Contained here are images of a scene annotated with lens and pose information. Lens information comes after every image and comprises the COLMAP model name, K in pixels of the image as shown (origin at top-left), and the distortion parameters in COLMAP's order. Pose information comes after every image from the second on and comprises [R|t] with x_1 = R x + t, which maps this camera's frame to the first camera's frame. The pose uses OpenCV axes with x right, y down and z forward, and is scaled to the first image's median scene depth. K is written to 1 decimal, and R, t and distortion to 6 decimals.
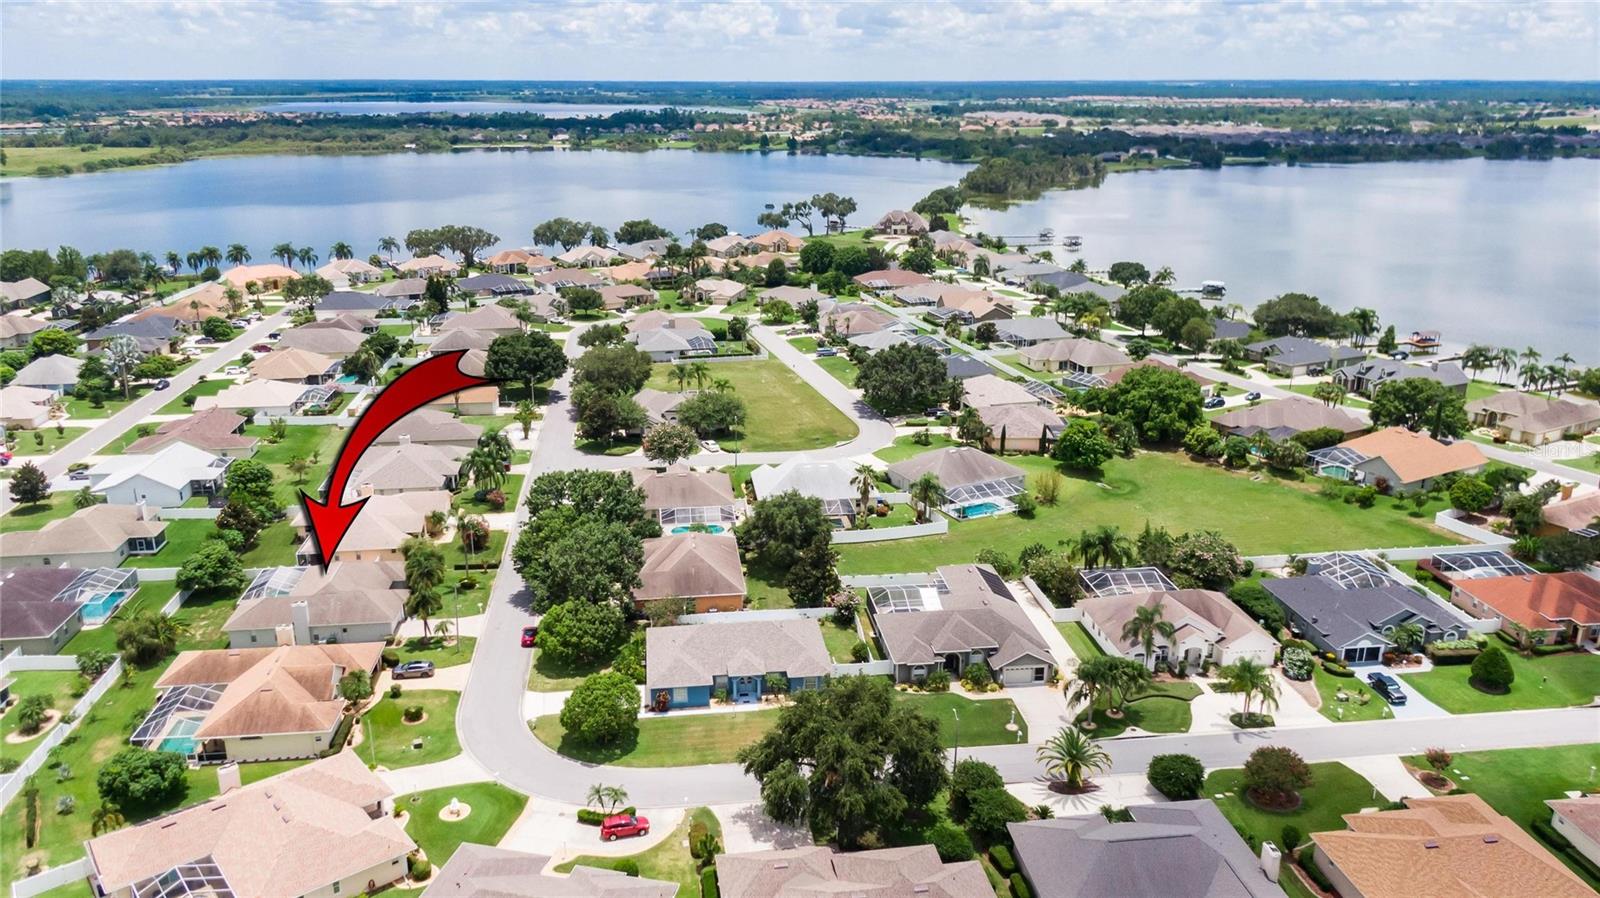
lens RADIAL K [[1184.6, 0, 809.3], [0, 1184.6, 444.9], [0, 0, 1]] dist [0.042585, -0.060695]
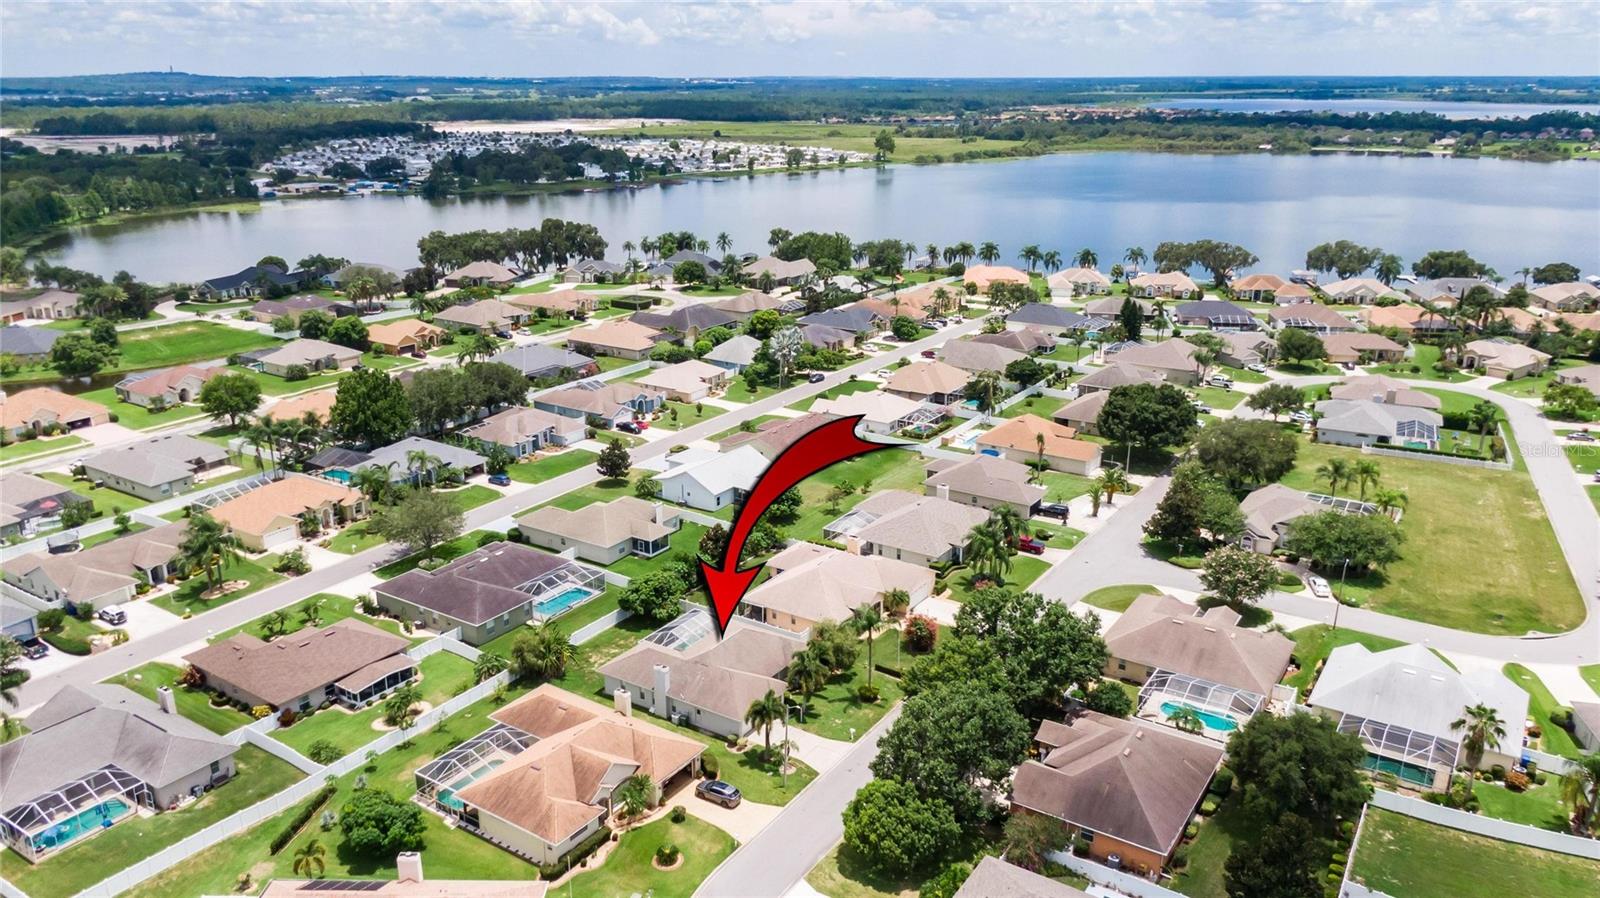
lens RADIAL K [[1184.6, 0, 788.5], [0, 1184.6, 454.9], [0, 0, 1]] dist [0.042585, -0.060695]
pose [[0.754074, 0.196862, -0.626592, 0.027552], [-0.190495, 0.978569, 0.078195, -0.017918], [0.628557, 0.060398, 0.775415, 0.057481]]
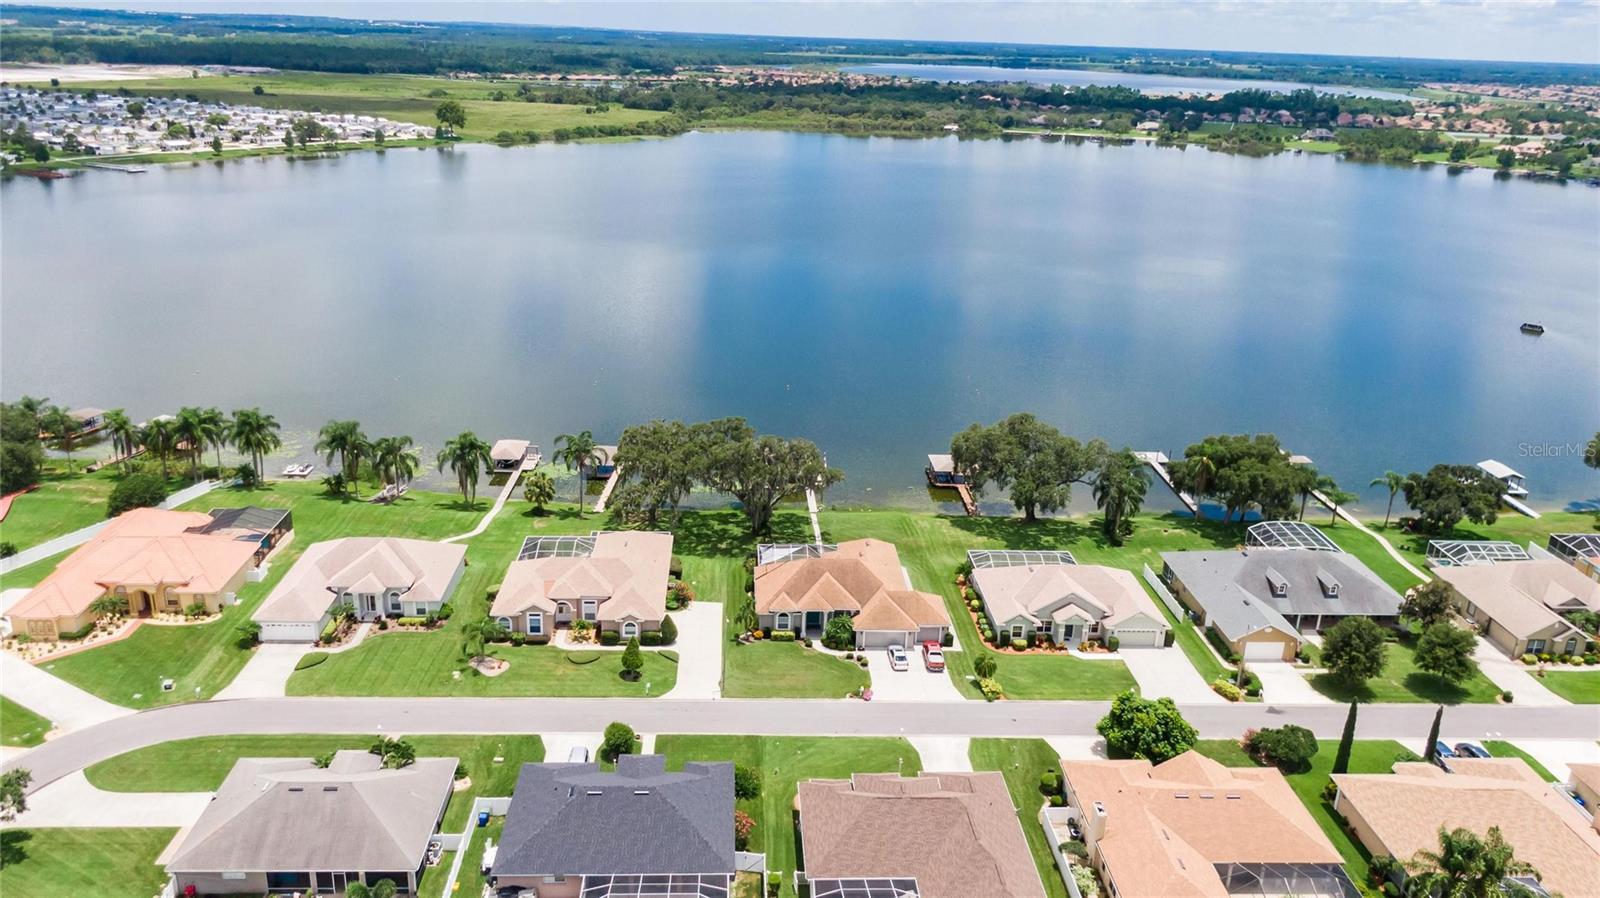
lens RADIAL K [[1184.6, 0, 809.3], [0, 1184.6, 465.5], [0, 0, 1]] dist [0.042585, -0.060695]
pose [[0.886149, 0.184776, -0.424968, -0.057140], [-0.167462, 0.982779, 0.078118, -0.102221], [0.432084, 0.001942, 0.901831, 0.333497]]
